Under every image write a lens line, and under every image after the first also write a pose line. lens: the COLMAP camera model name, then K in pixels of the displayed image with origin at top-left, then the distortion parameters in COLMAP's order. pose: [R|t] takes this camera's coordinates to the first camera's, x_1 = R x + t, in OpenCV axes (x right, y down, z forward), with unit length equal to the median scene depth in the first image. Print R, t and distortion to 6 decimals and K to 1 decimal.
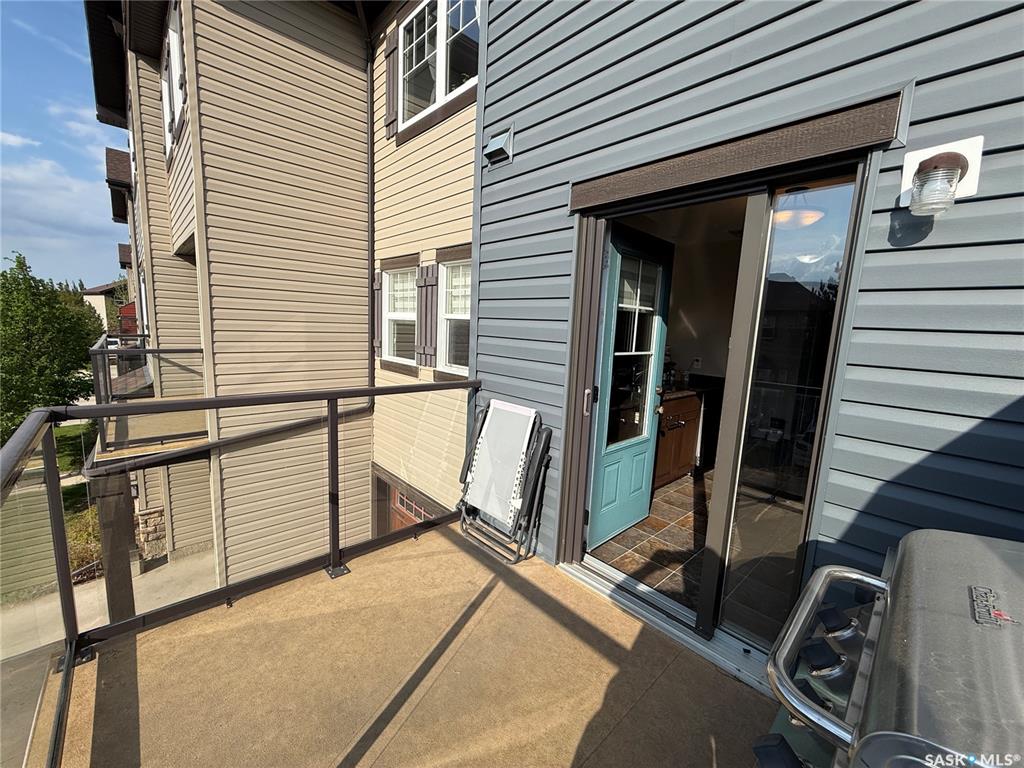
lens RADIAL K [[409.7, 0, 502.8], [0, 409.7, 381.7], [0, 0, 1]] dist [-0.000662, 0.000463]
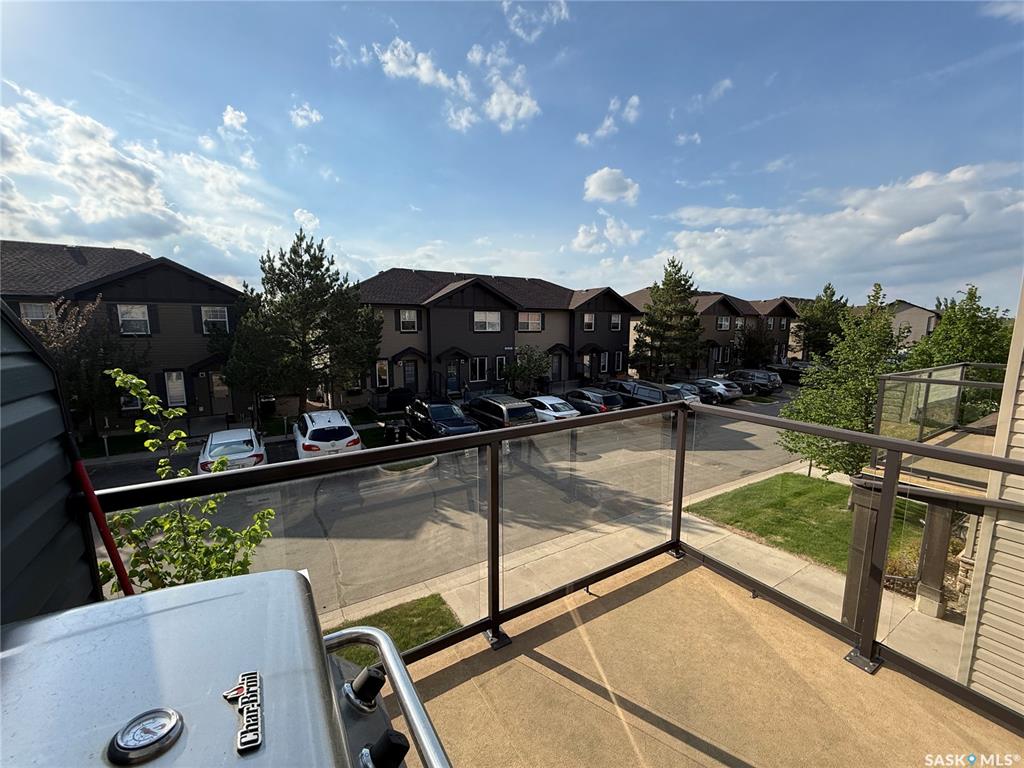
lens RADIAL K [[409.7, 0, 508.2], [0, 409.7, 384.9], [0, 0, 1]] dist [-0.000662, 0.000463]
pose [[-0.192966, 0.090231, -0.977048, 0.235745], [-0.152478, 0.980909, 0.120702, -0.024618], [0.969286, 0.172269, -0.175524, 0.205805]]
